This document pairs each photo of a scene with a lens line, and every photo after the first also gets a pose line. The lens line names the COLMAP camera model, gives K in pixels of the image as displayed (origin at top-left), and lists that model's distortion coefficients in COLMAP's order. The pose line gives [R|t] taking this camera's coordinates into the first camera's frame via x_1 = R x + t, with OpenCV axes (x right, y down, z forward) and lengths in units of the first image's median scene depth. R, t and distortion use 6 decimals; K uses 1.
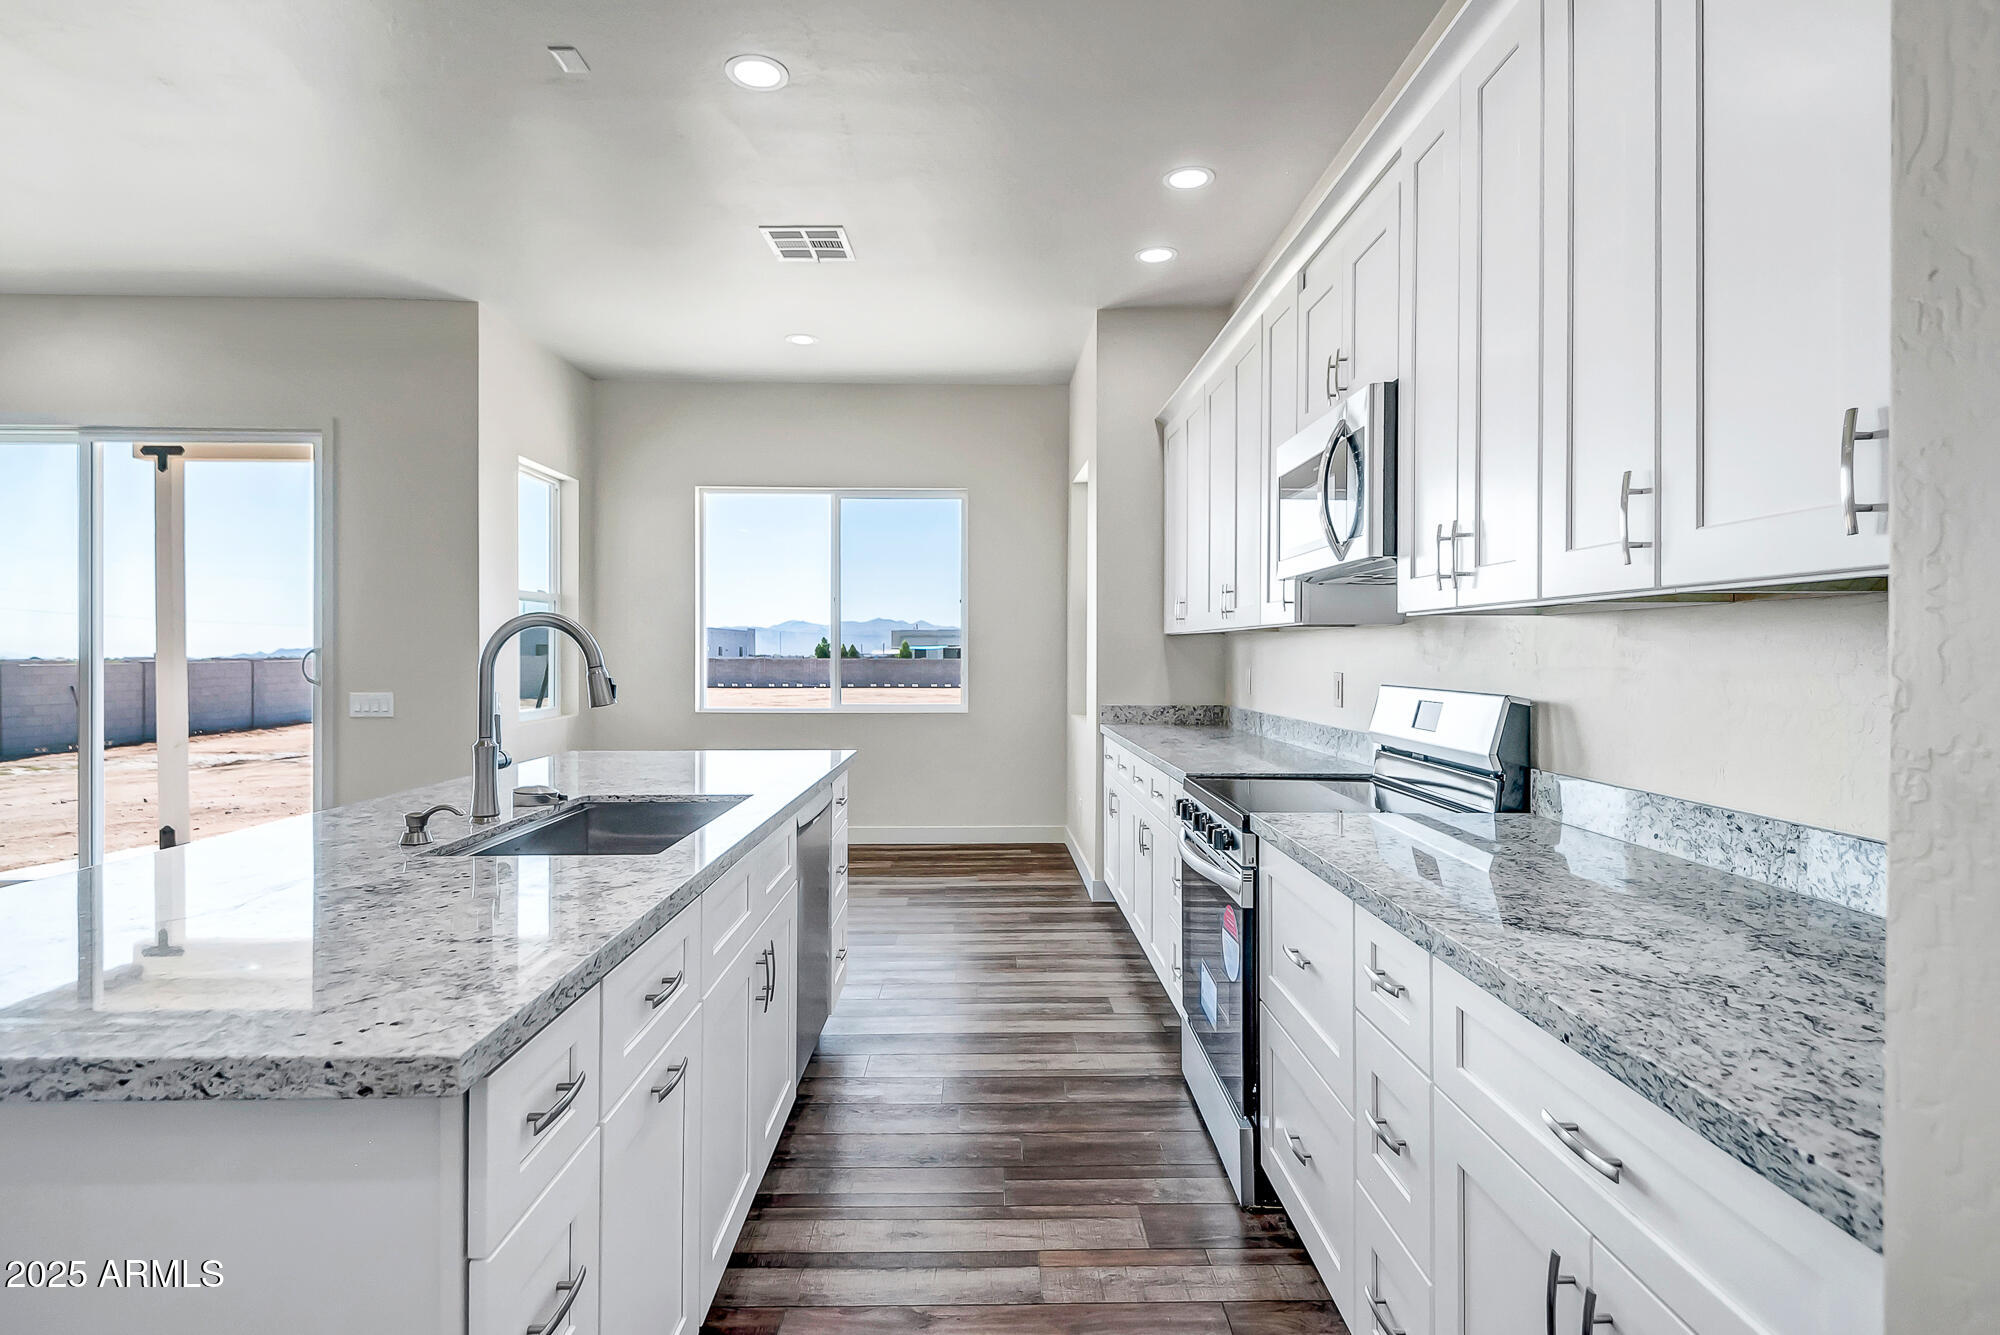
lens RADIAL K [[1052.3, 0, 997.1], [0, 1052.3, 650.9], [0, 0, 1]] dist [0.006998, -0.001053]
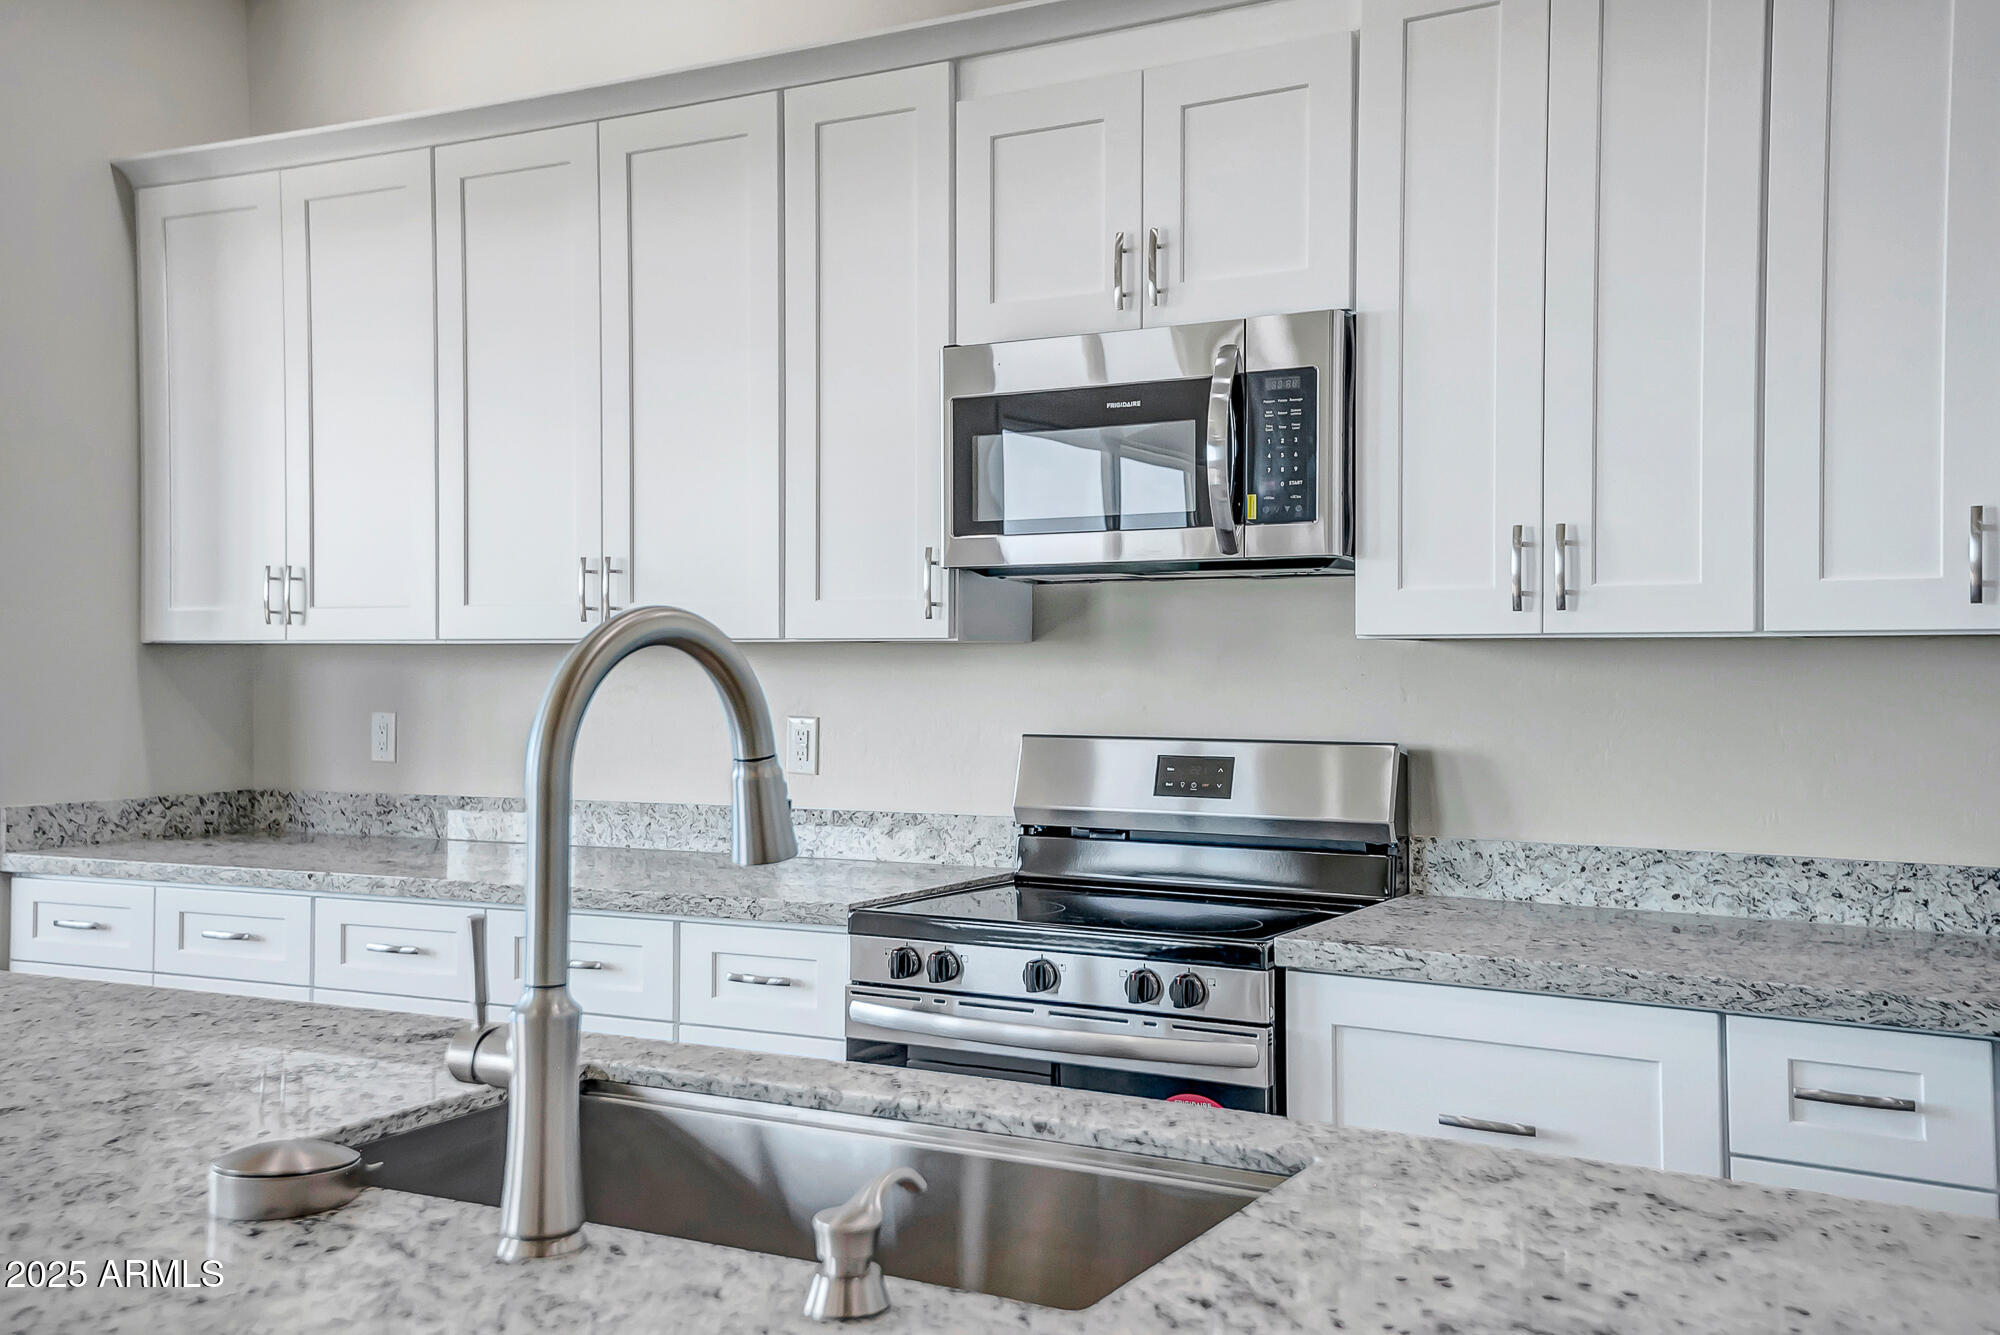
lens RADIAL K [[1891.2, 0, 1003.0], [0, 1891.2, 667.9], [0, 0, 1]] dist [0.141274, 0.000000]
pose [[0.494432, -0.000815, 0.869216, -0.874362], [-0.002135, 0.999995, 0.002152, -0.016701], [-0.869213, -0.002920, 0.494428, 0.559341]]
